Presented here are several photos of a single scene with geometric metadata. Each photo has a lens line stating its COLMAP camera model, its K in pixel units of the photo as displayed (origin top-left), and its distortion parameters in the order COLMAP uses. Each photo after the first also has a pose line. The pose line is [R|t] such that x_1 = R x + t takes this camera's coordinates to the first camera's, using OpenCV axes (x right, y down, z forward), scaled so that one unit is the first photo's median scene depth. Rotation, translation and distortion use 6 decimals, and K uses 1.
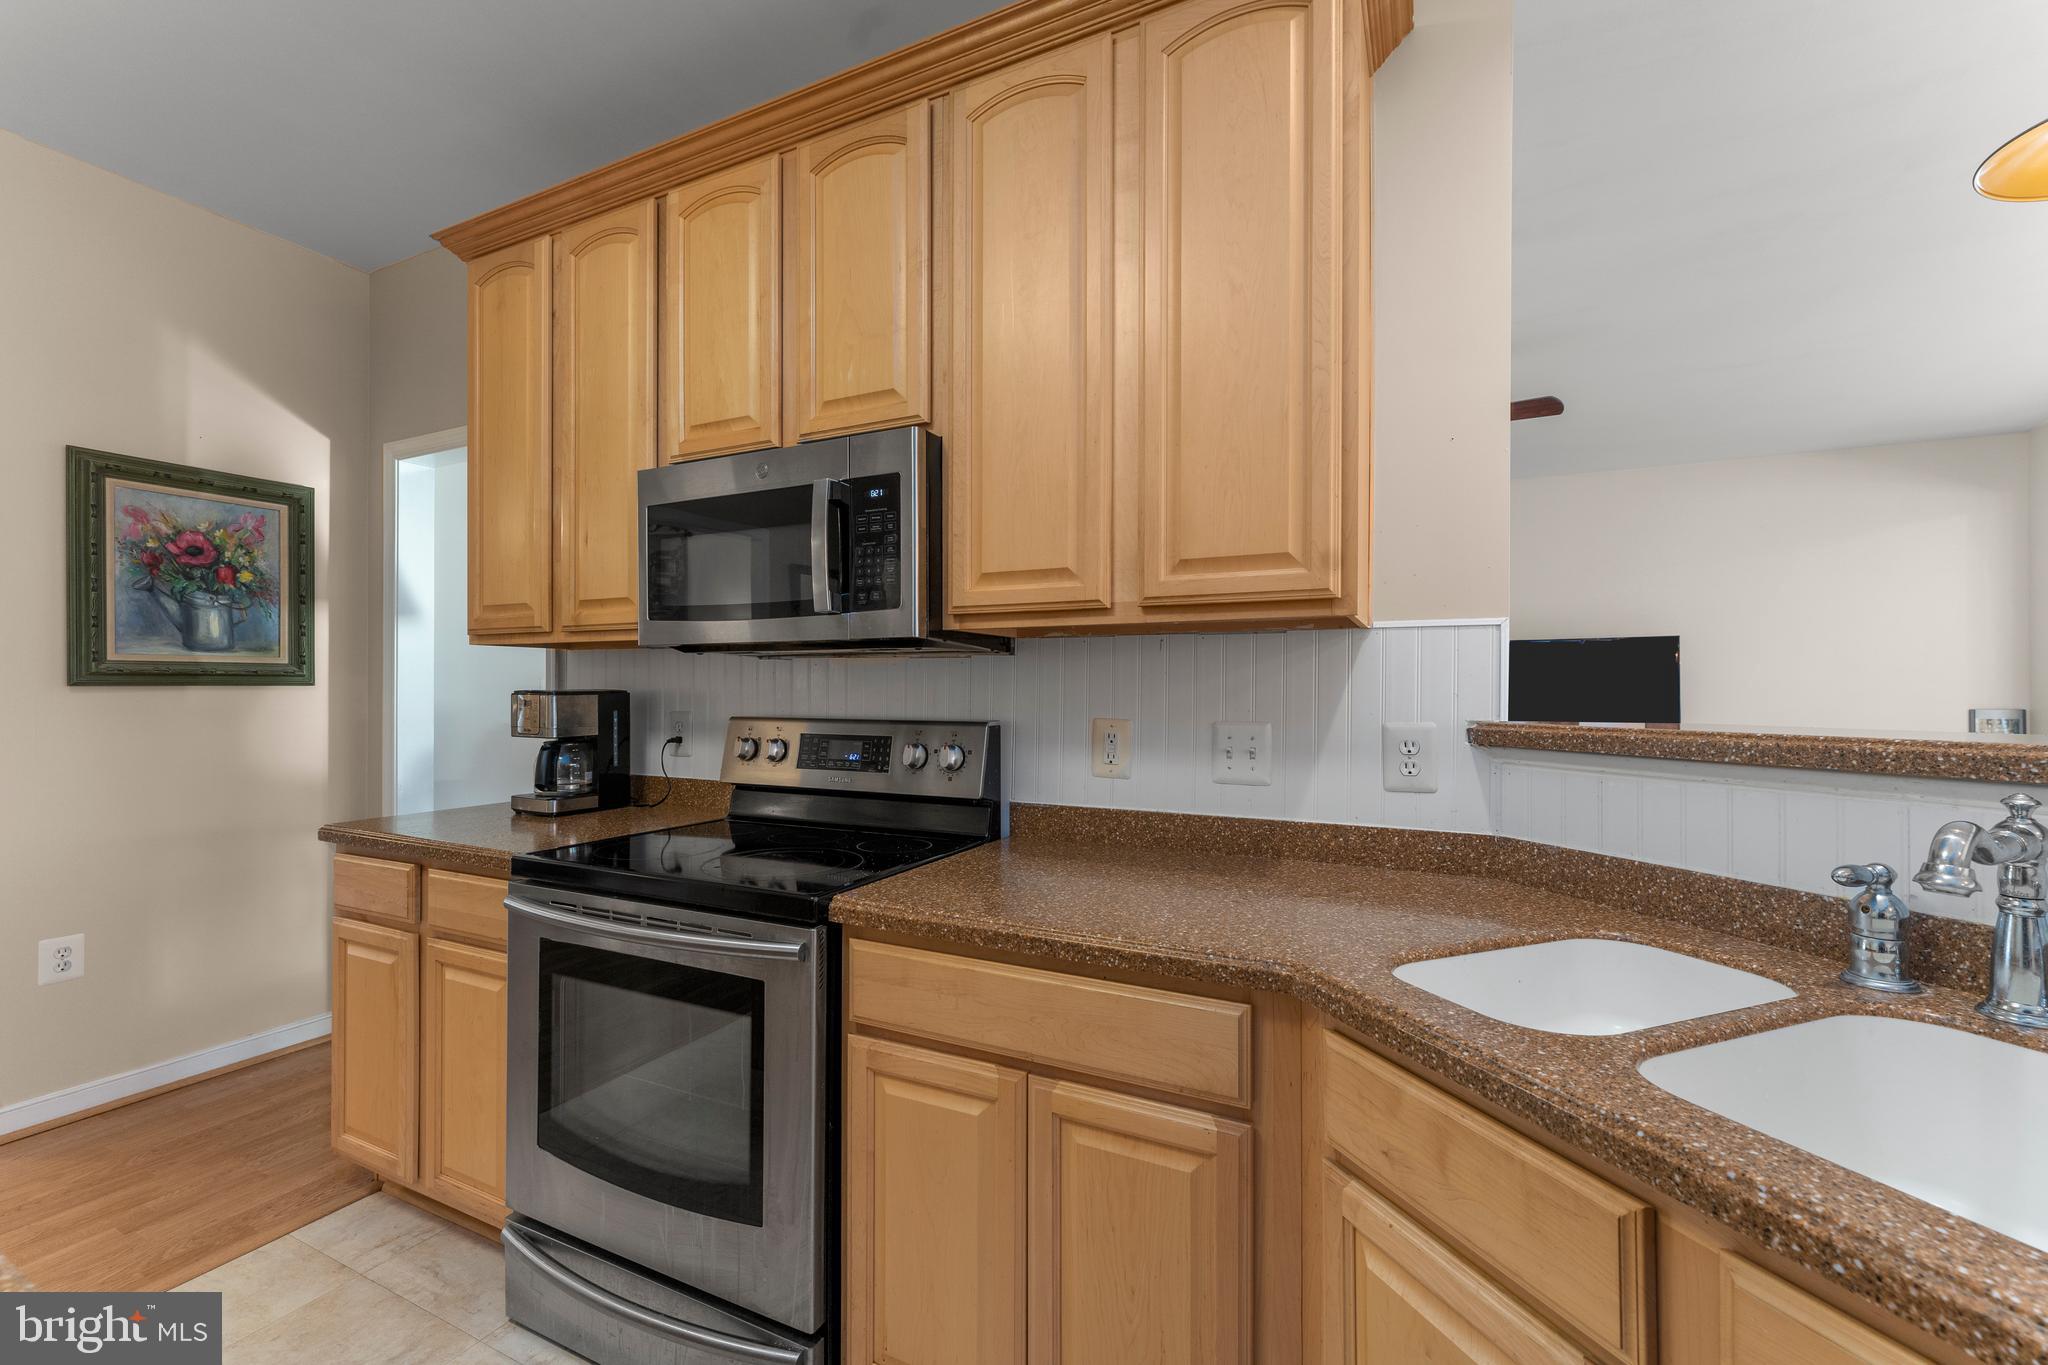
lens RADIAL K [[836.5, 0, 1036.5], [0, 836.5, 682.5], [0, 0, 1]] dist [0.003347, -0.000282]
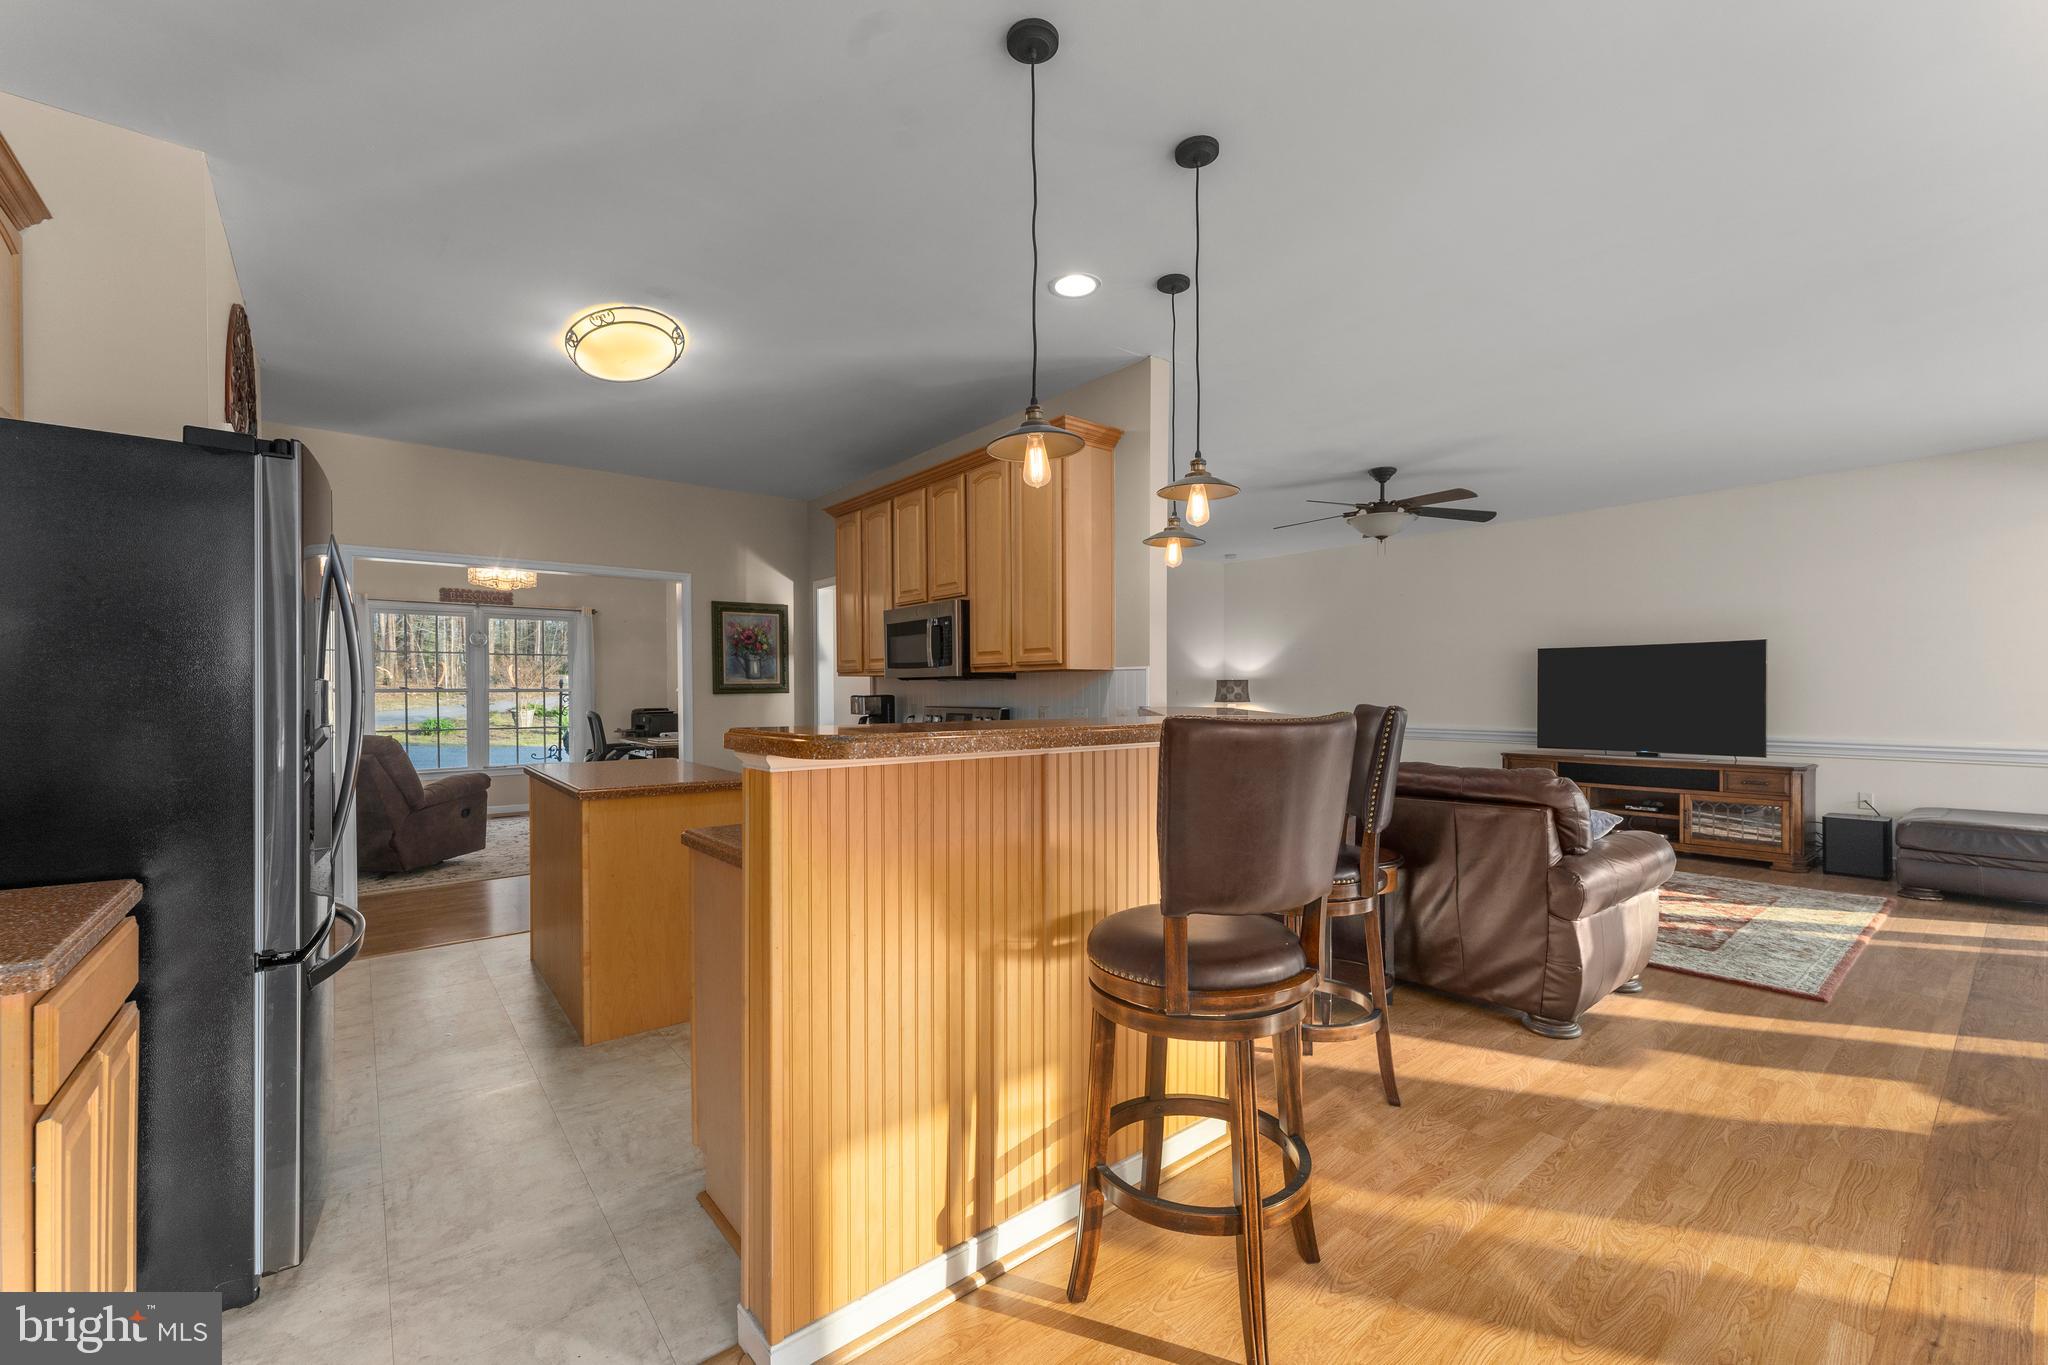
lens RADIAL K [[828.7, 0, 1029.6], [0, 828.7, 695.8], [0, 0, 1]] dist [0.001396, 0.000410]
pose [[0.906697, -0.002142, -0.421778, 1.034367], [0.008084, 0.999892, 0.012301, -0.018151], [0.421706, -0.014563, 0.906616, -1.160952]]
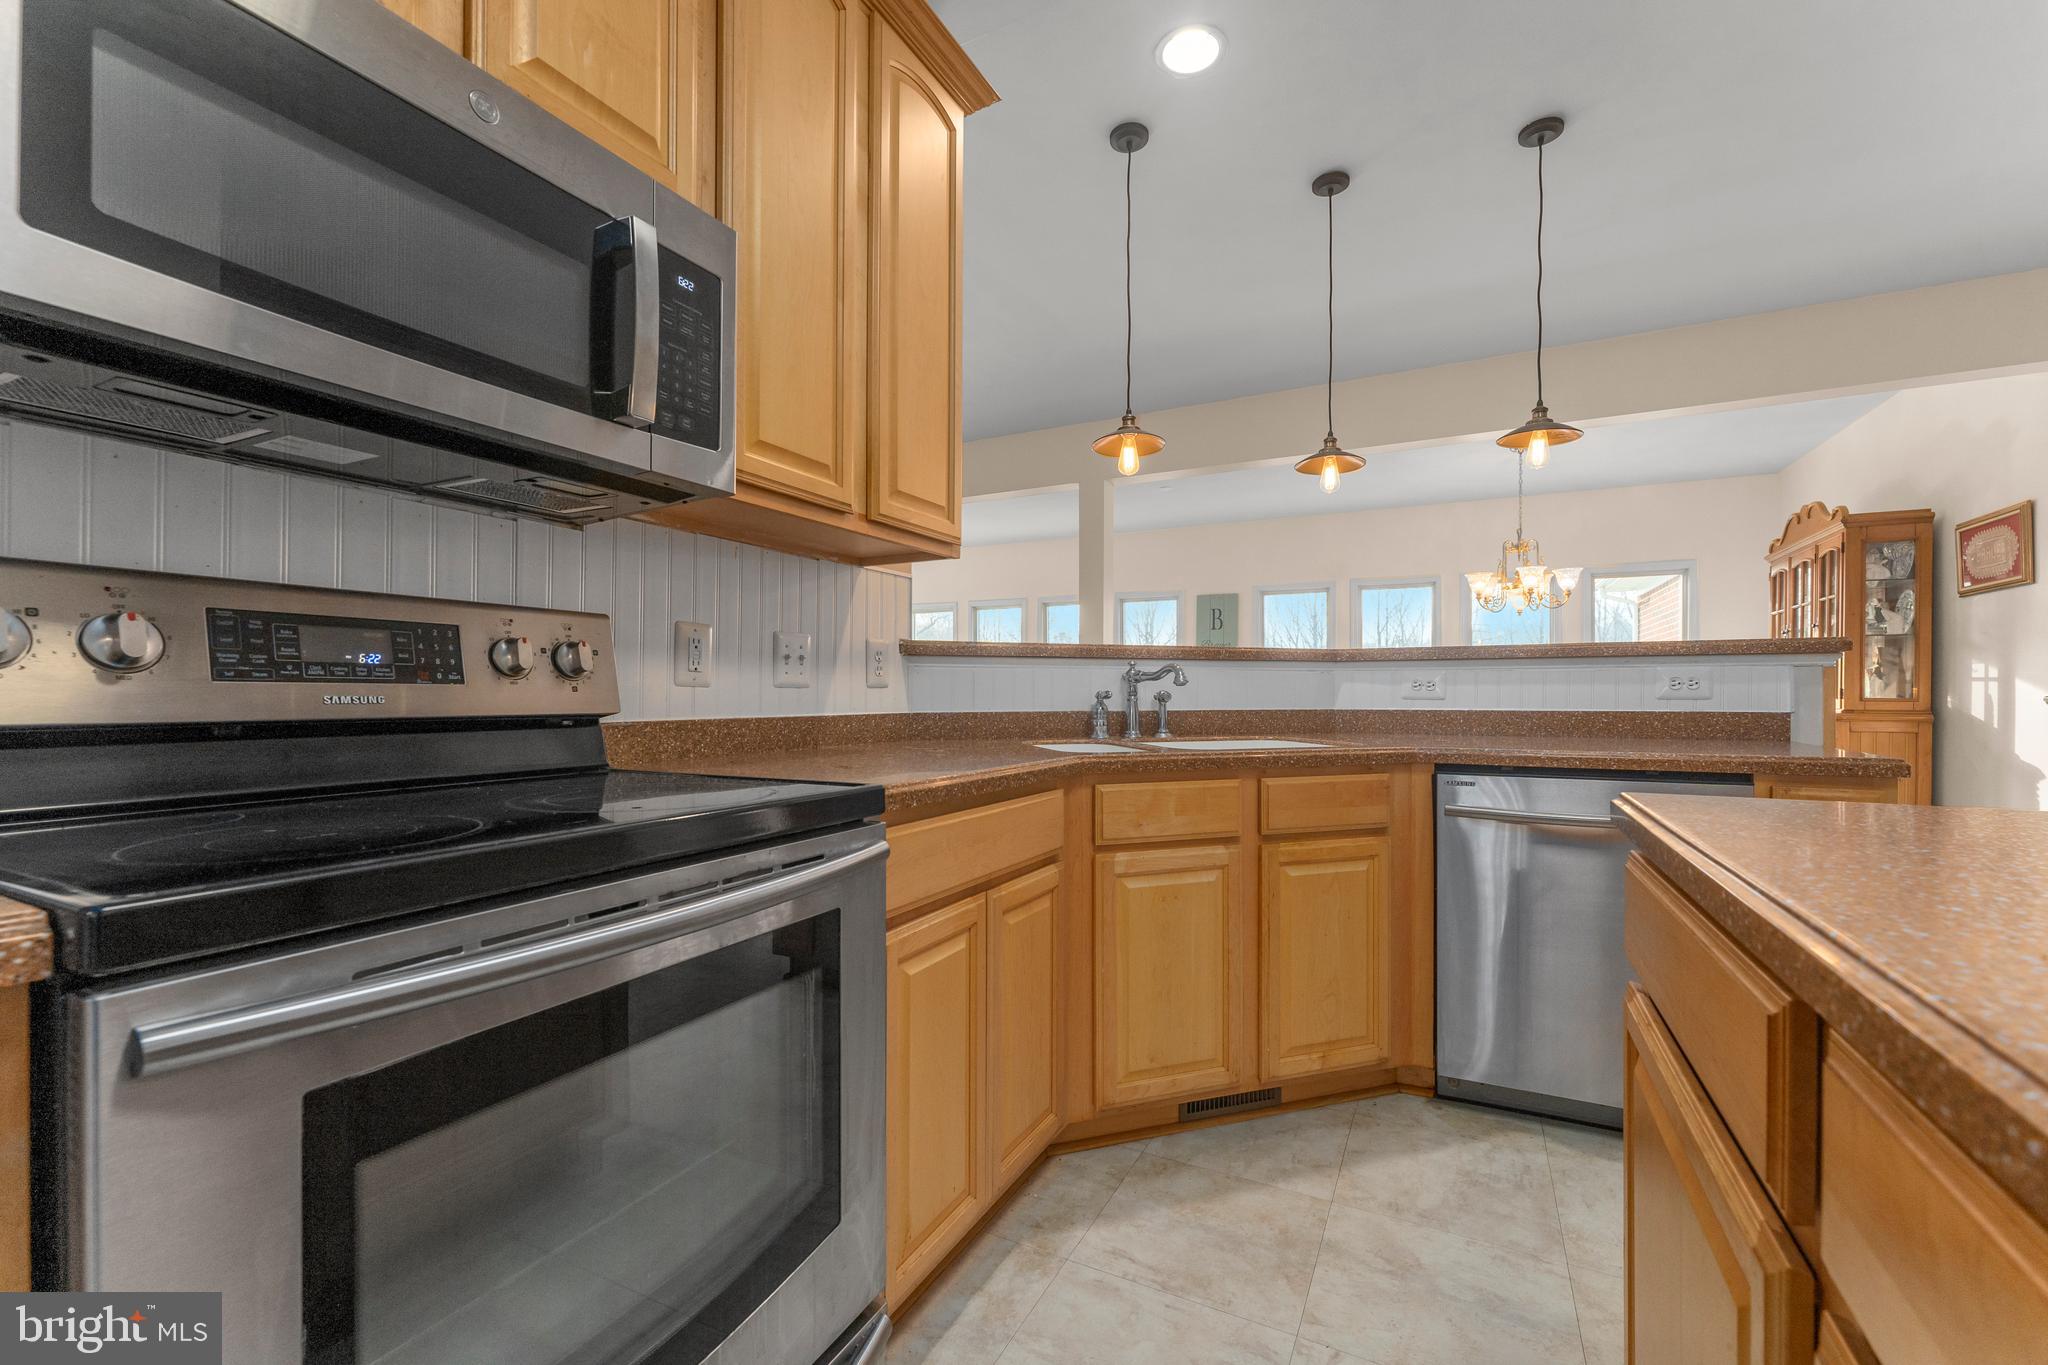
lens RADIAL K [[838.9, 0, 1017.7], [0, 838.9, 687.2], [0, 0, 1]] dist [0.001841, -0.000168]
pose [[0.031208, 0.007323, 0.999486, -0.799879], [-0.010817, 0.999917, -0.006989, 0.113807], [-0.999454, -0.010594, 0.031285, 0.592939]]
